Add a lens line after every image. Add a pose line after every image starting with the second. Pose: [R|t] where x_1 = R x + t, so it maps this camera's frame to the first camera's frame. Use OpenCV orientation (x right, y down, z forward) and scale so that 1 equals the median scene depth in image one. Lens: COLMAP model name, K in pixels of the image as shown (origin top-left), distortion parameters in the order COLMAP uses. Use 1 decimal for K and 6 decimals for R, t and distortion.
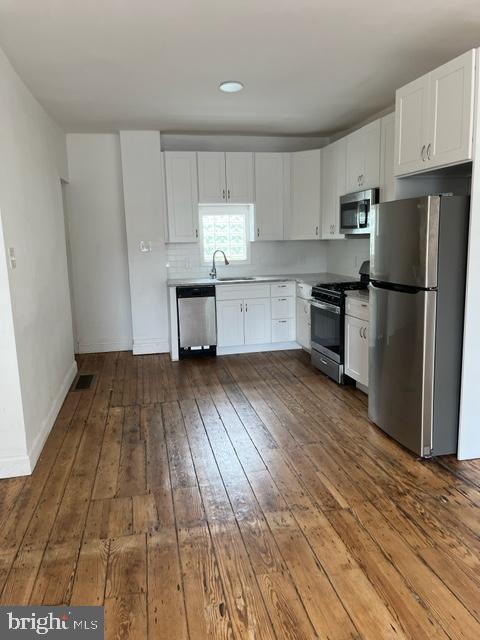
lens RADIAL K [[485.5, 0, 240.0], [0, 485.5, 320.0], [0, 0, 1]] dist [0.025973, -0.012501]
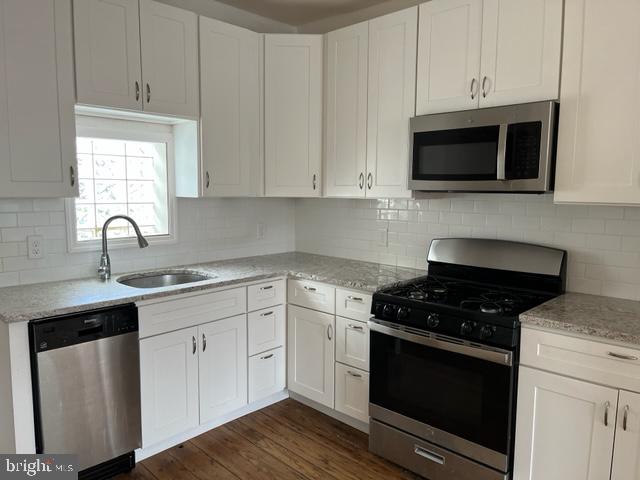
lens RADIAL K [[485.5, 0, 320.0], [0, 485.5, 240.0], [0, 0, 1]] dist [0.025973, -0.012501]
pose [[0.827994, -0.026797, 0.560096, -0.147954], [0.064244, 0.996813, -0.047282, -0.091279], [-0.557044, 0.075132, 0.827077, 0.547443]]
